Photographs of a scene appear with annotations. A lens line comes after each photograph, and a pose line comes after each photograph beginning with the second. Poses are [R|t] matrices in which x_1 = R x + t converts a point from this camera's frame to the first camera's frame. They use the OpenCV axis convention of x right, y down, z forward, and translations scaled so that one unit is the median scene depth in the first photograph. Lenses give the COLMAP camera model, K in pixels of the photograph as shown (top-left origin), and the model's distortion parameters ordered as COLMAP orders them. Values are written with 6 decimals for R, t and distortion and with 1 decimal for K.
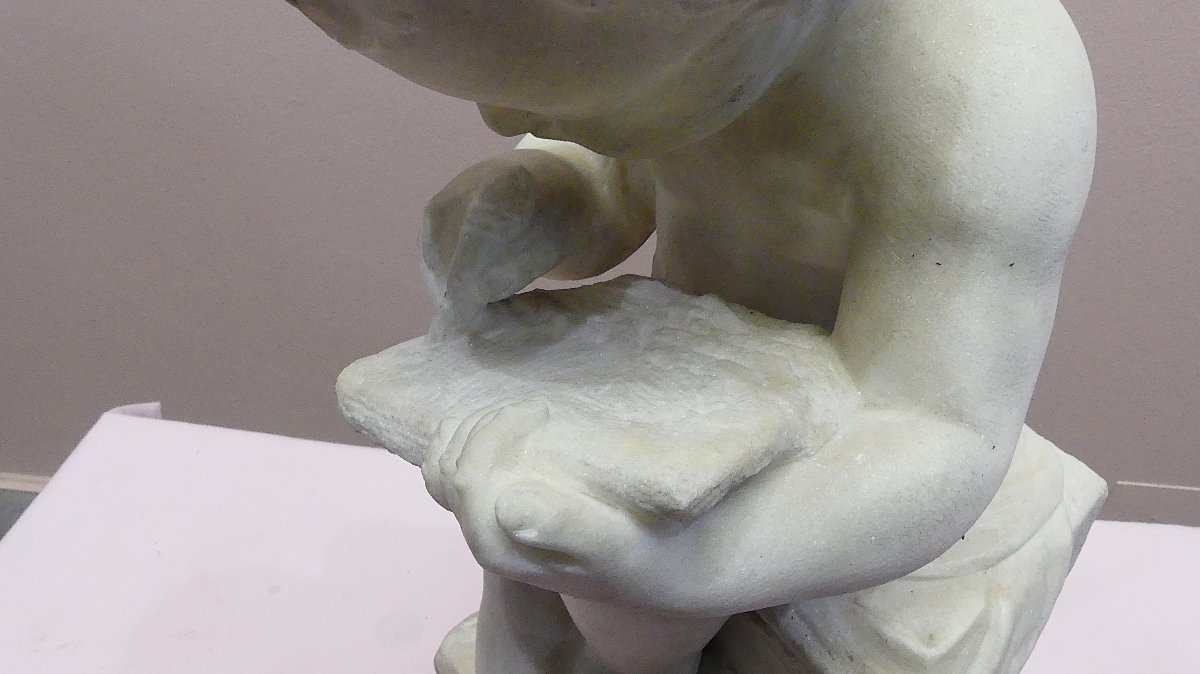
lens RADIAL K [[899.7, 0, 600.0], [0, 899.7, 337.0], [0, 0, 1]] dist [-0.007060, -0.000169]
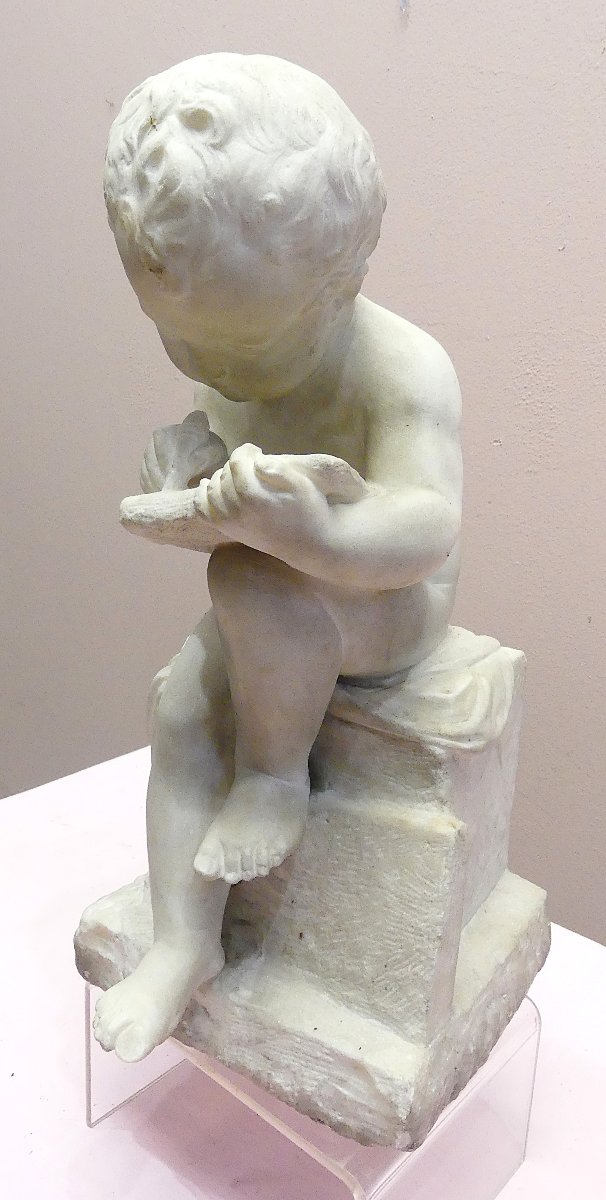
lens RADIAL K [[899.3, 0, 303.0], [0, 899.3, 600.0], [0, 0, 1]] dist [-0.008679, 0.001818]
pose [[0.951628, -0.053085, 0.302632, -0.556057], [0.175481, 0.902419, -0.393505, 1.120323], [-0.252211, 0.427577, 0.868083, -0.668836]]
